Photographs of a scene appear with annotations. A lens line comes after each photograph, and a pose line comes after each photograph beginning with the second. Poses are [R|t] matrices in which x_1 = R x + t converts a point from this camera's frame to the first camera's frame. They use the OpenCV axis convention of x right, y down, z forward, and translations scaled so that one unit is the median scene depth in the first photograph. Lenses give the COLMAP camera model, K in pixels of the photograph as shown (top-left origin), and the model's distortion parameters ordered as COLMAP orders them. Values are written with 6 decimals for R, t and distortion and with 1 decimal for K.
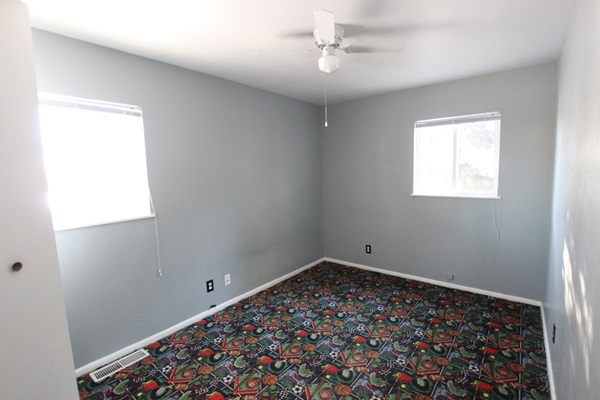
lens RADIAL K [[284.5, 0, 303.7], [0, 284.5, 195.4], [0, 0, 1]] dist [-0.023583, -0.000014]
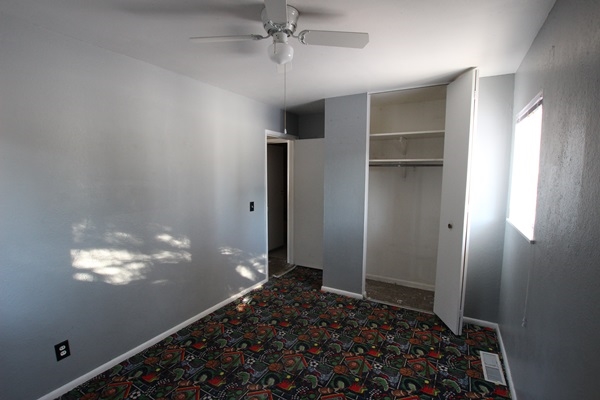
lens RADIAL K [[284.5, 0, 304.2], [0, 284.5, 204.2], [0, 0, 1]] dist [-0.023583, -0.000014]
pose [[-0.986305, 0.048993, -0.157488, 0.162958], [0.014201, 0.976542, 0.214856, -0.216443], [0.164321, 0.209677, -0.963864, 1.896014]]
